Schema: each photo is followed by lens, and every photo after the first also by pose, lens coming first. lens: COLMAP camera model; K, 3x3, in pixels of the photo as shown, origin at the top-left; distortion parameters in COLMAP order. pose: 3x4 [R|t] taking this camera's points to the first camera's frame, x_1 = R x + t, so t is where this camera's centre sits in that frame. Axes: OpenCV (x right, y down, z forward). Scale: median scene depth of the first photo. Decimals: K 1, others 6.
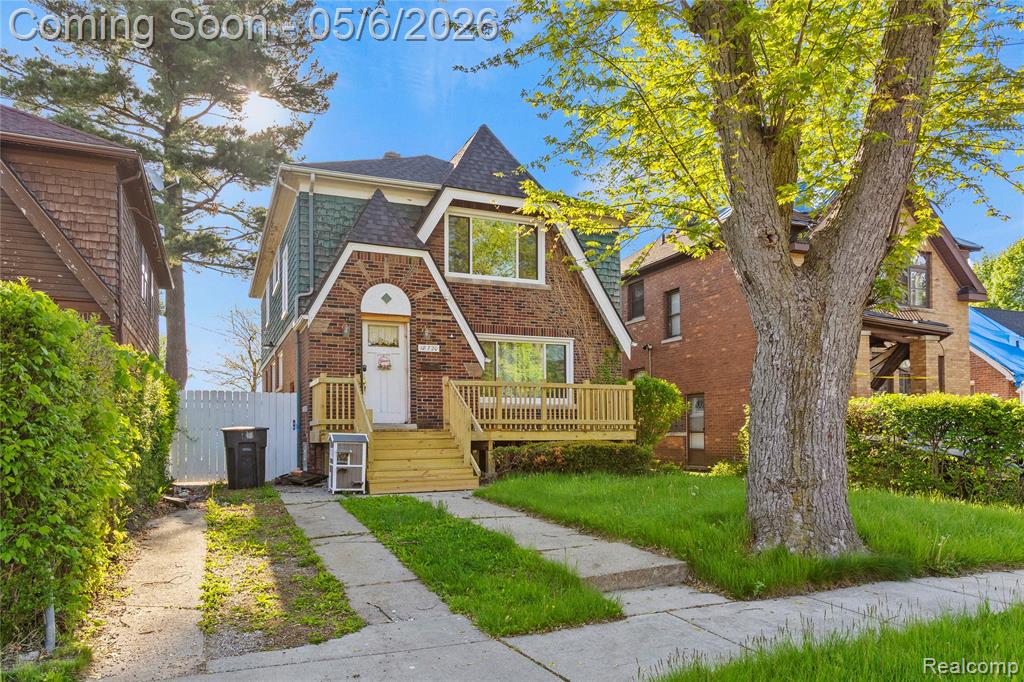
lens RADIAL K [[694.4, 0, 511.0], [0, 694.4, 421.6], [0, 0, 1]] dist [0.005679, 0.017242]
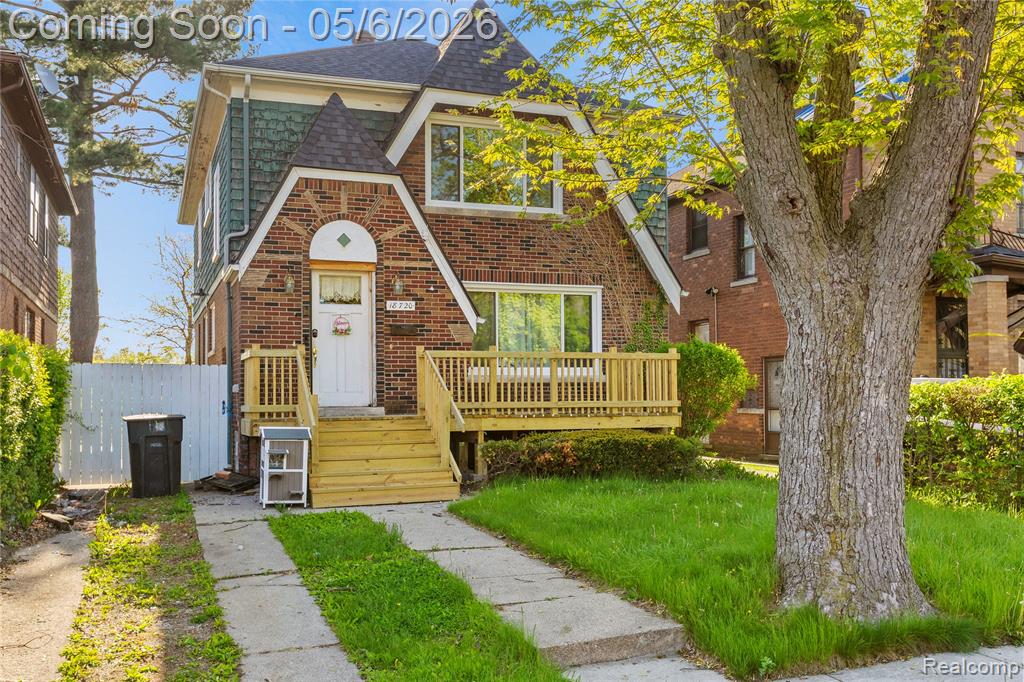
lens RADIAL K [[960.4, 0, 517.8], [0, 960.4, 369.9], [0, 0, 1]] dist [0.005359, 0.000000]
pose [[0.999372, -0.001653, -0.035394, 0.045370], [0.001483, 0.999987, -0.004835, -0.032114], [0.035402, 0.004780, 0.999362, -0.029682]]
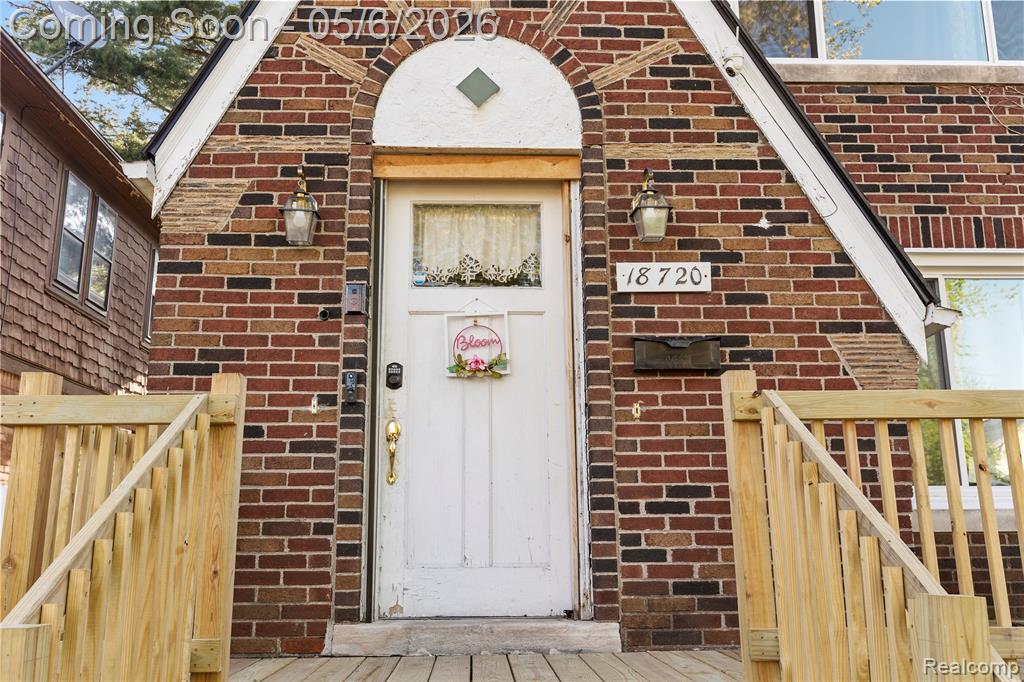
lens RADIAL K [[925.5, 0, 508.5], [0, 925.5, 341.0], [0, 0, 1]] dist [-0.009583, 0.001311]
pose [[0.932013, -0.081661, -0.353104, -0.062163], [0.009535, 0.979472, -0.201352, -0.024602], [0.362298, 0.184296, 0.913660, 0.729218]]
